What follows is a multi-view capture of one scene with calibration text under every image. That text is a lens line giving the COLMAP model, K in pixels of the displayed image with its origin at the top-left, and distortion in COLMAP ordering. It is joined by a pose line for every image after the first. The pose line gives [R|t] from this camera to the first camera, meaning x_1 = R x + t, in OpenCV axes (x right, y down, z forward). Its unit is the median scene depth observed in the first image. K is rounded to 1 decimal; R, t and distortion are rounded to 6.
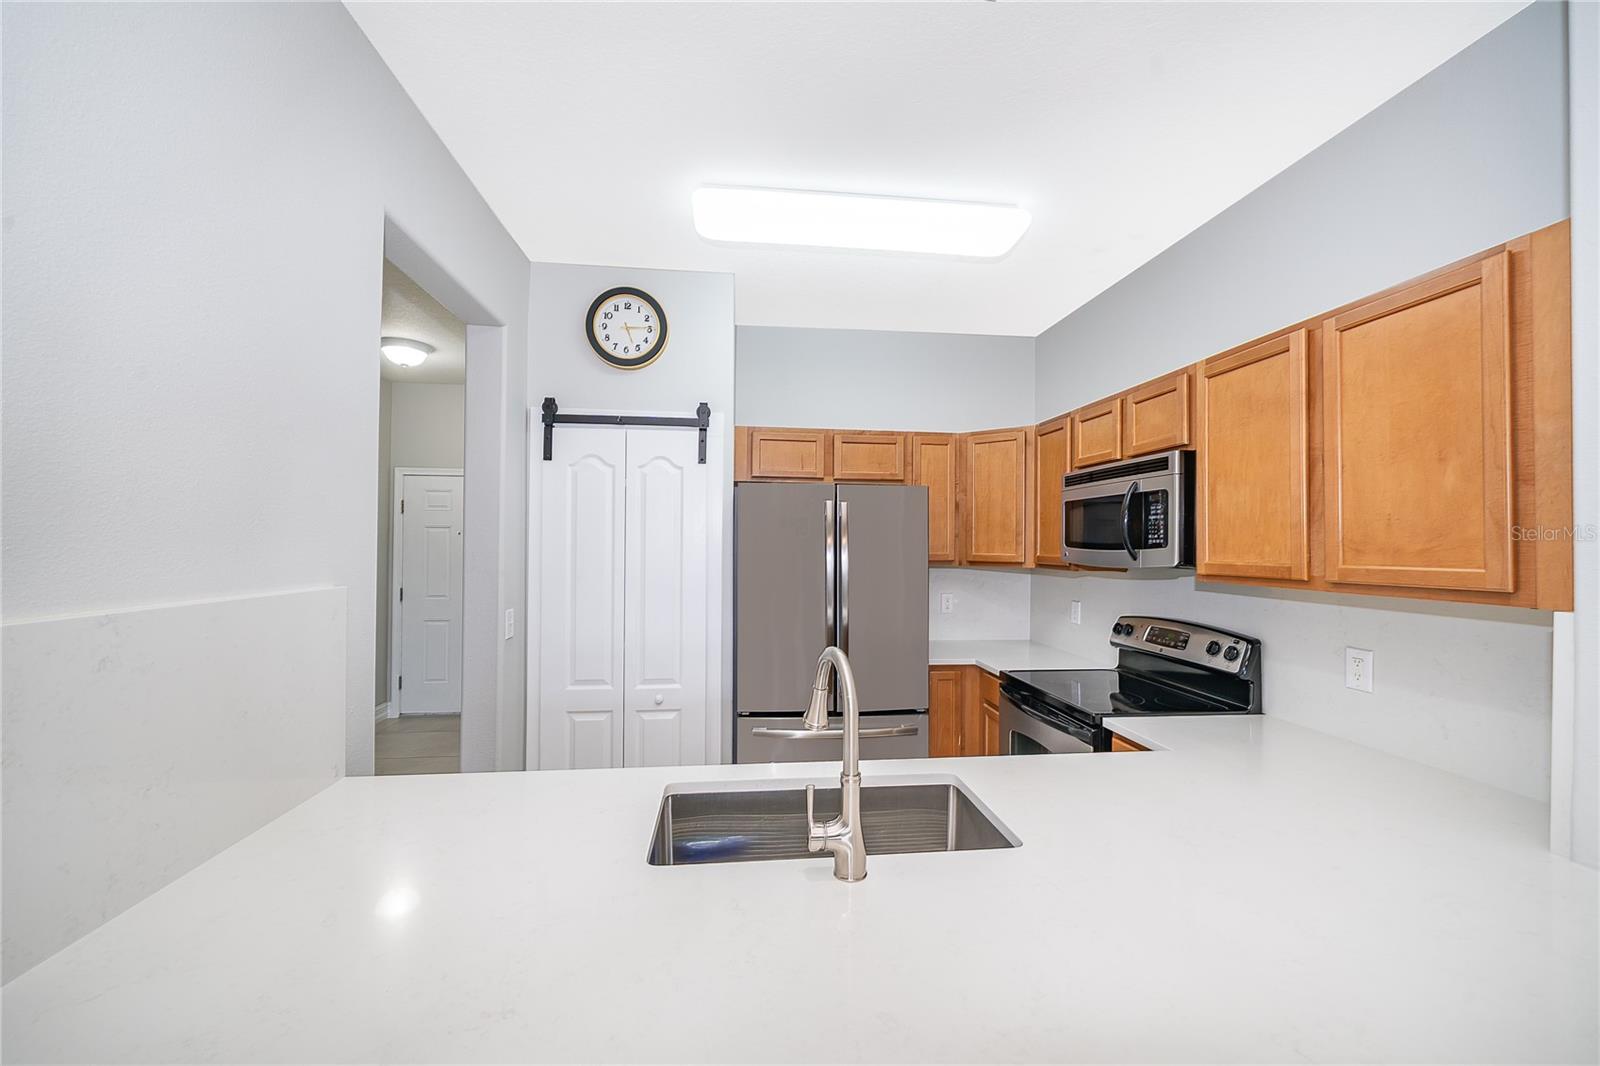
lens RADIAL K [[629.4, 0, 791.9], [0, 629.4, 540.8], [0, 0, 1]] dist [-0.003452, -0.000726]
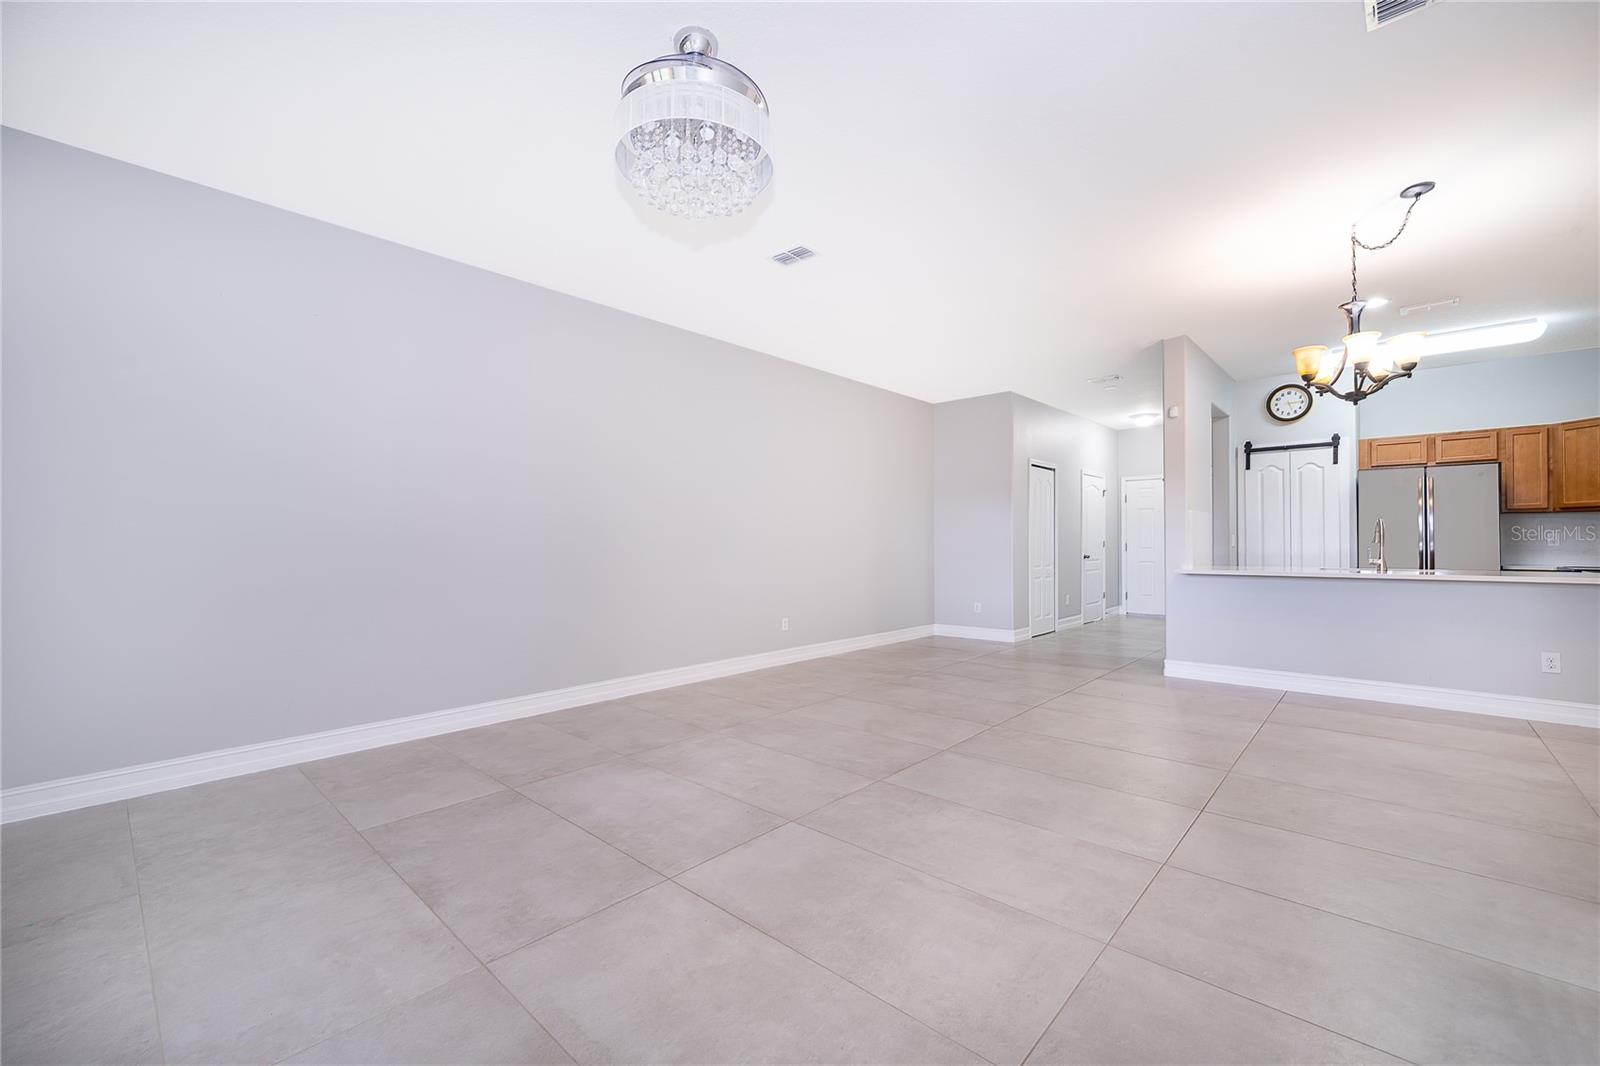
lens RADIAL K [[649.1, 0, 803.9], [0, 649.1, 542.6], [0, 0, 1]] dist [0.000912, -0.000757]
pose [[0.672095, -0.011103, -0.740382, 0.264177], [0.016378, 0.999866, -0.000127, 0.107600], [0.740284, -0.012041, 0.672187, -1.755105]]
